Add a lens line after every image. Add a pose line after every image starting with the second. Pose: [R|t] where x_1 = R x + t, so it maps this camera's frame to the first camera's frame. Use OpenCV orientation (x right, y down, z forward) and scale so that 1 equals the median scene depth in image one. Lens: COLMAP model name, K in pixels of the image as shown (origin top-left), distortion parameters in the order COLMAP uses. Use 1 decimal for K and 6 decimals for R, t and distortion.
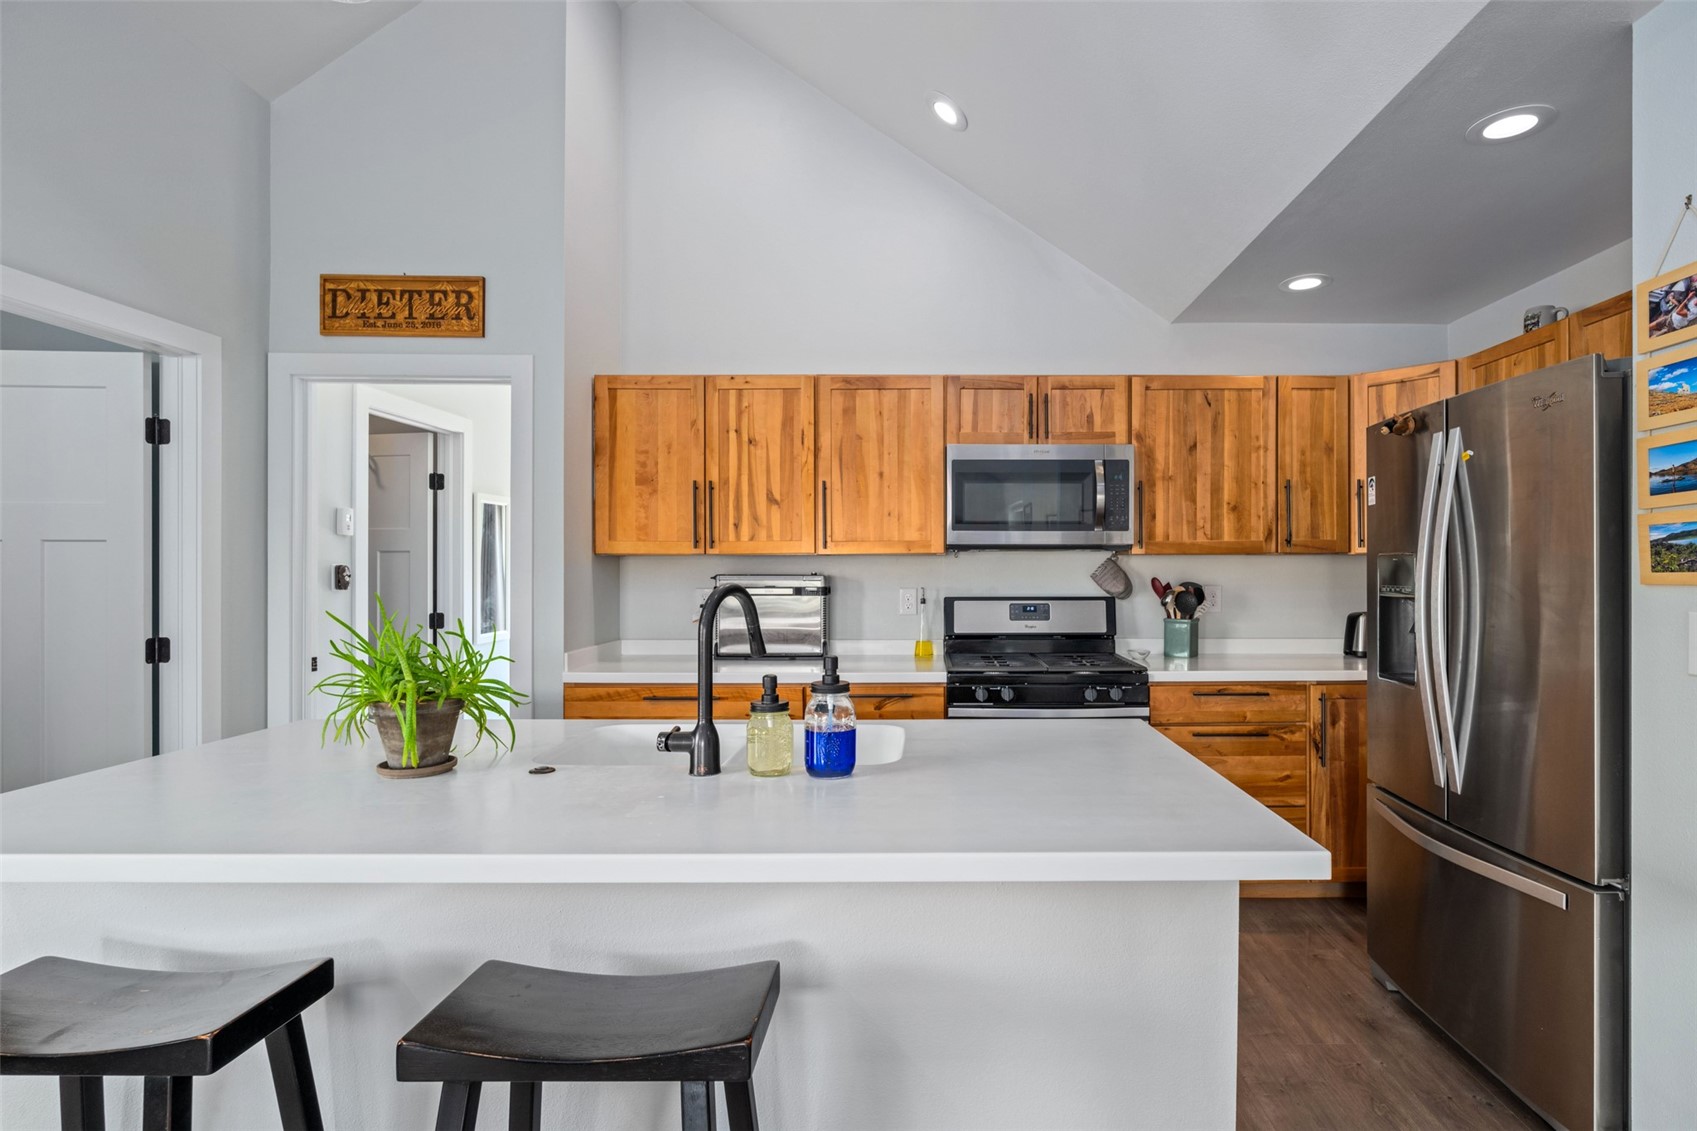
lens RADIAL K [[804.1, 0, 928.7], [0, 804.1, 567.9], [0, 0, 1]] dist [-0.003211, 0.001484]
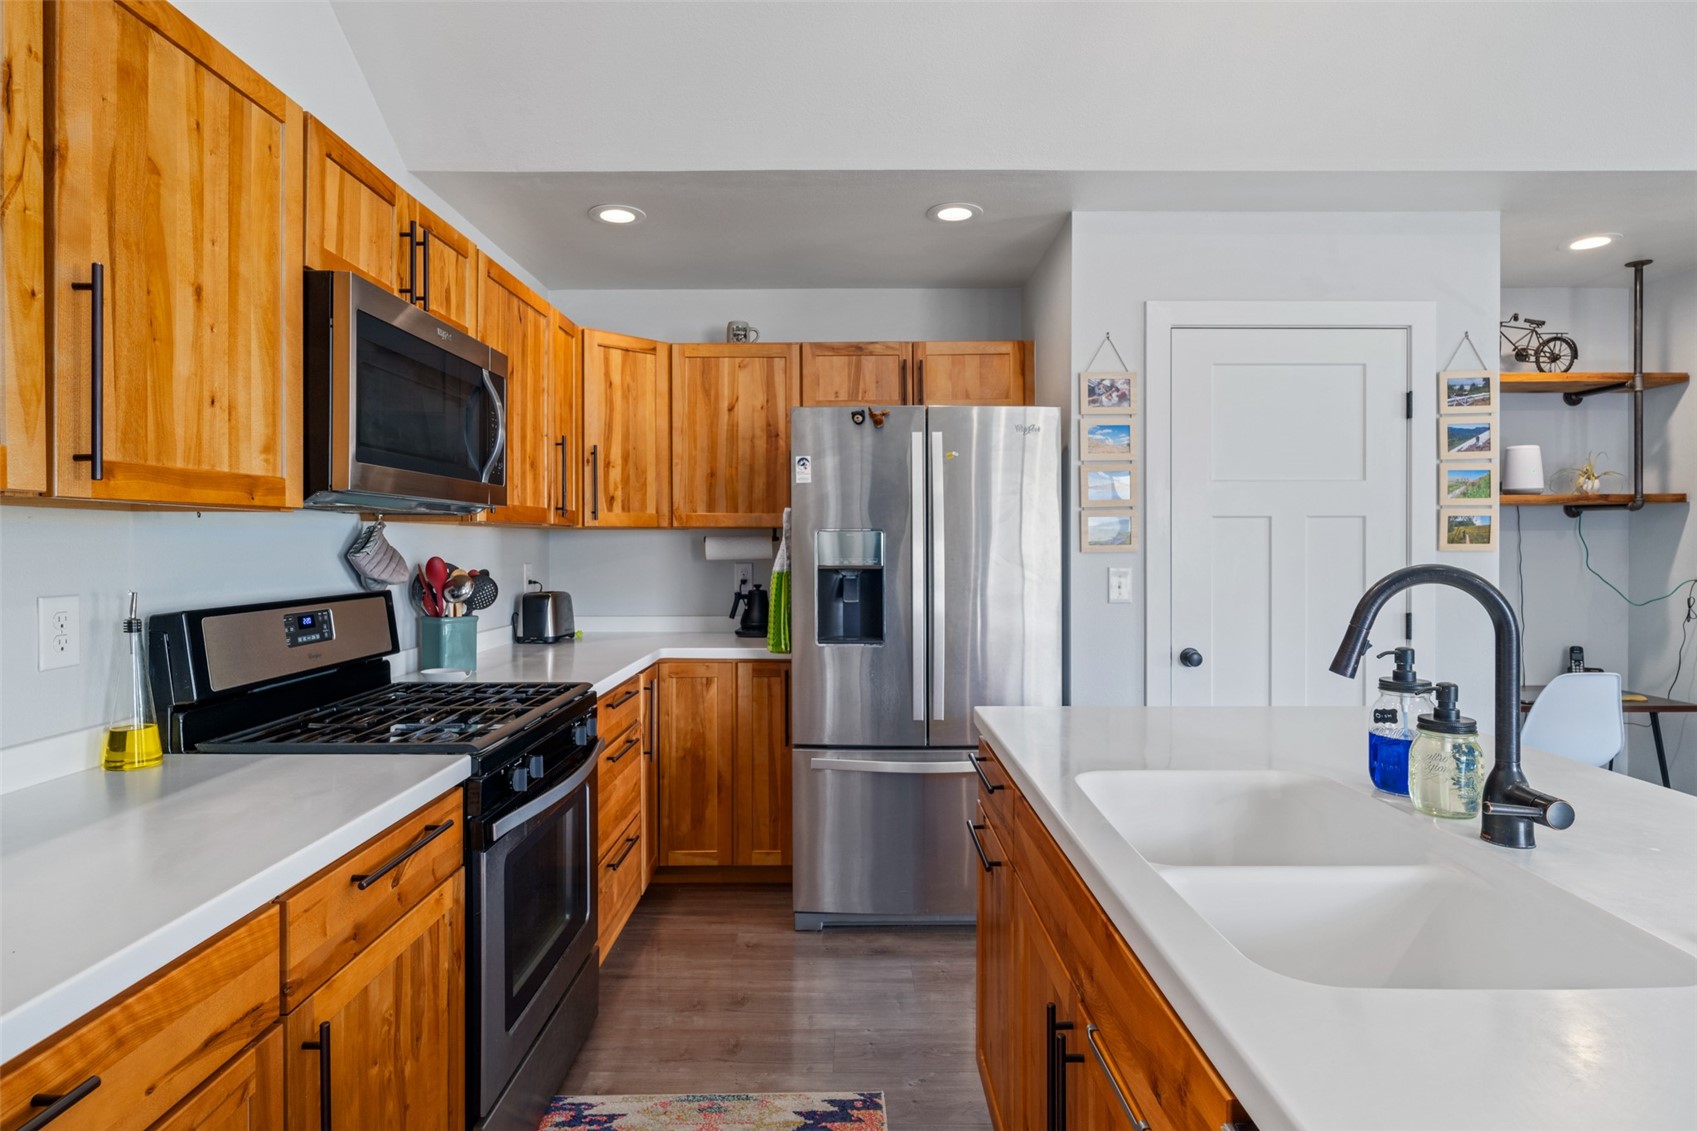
lens RADIAL K [[900.7, 0, 827.1], [0, 900.7, 540.3], [0, 0, 1]] dist [-0.007593, 0.001781]
pose [[0.022374, 0.002293, 0.999747, -0.469960], [-0.000552, 0.999997, -0.002281, 0.000267], [-0.999750, -0.000501, 0.022375, 0.700649]]
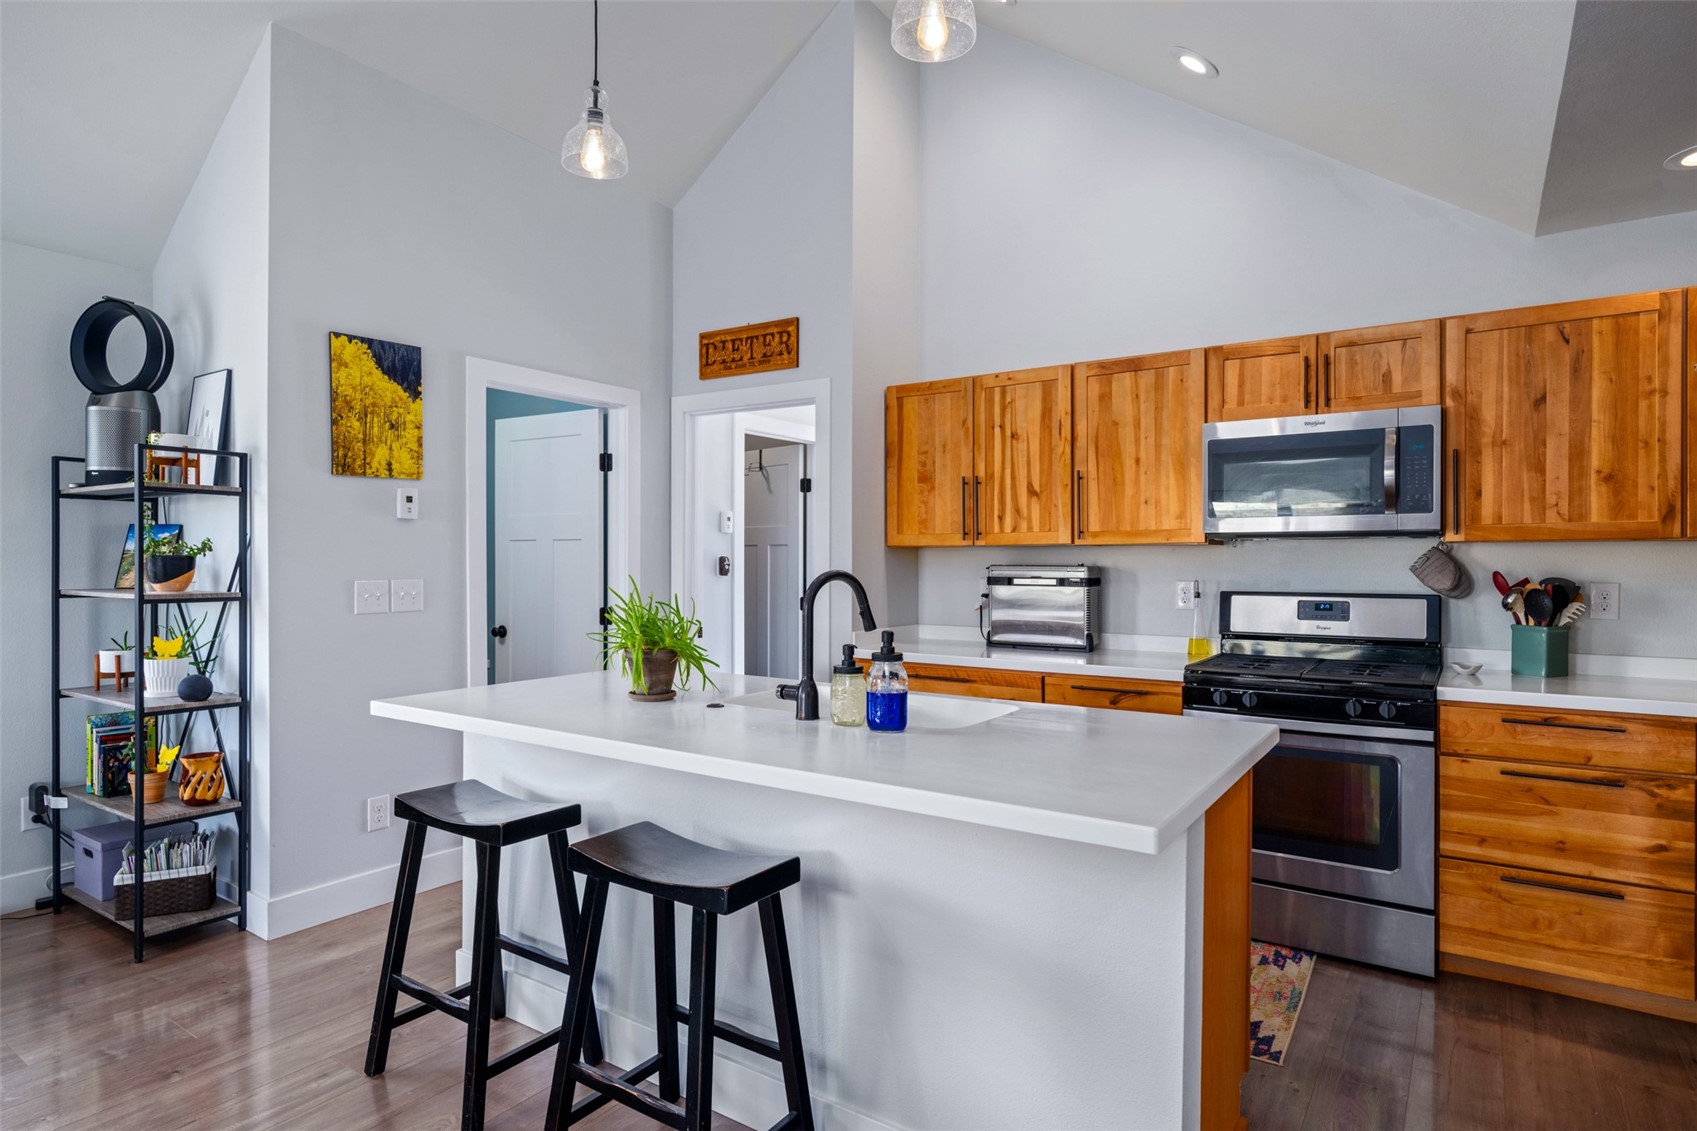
lens RADIAL K [[912.2, 0, 889.4], [0, 912.2, 559.7], [0, 0, 1]] dist [0.001220, -0.000200]
pose [[0.834818, 0.001183, -0.550525, 0.290538], [-0.001424, 0.999999, -0.000011, 0.001750], [0.550525, 0.000793, 0.834818, -0.062202]]
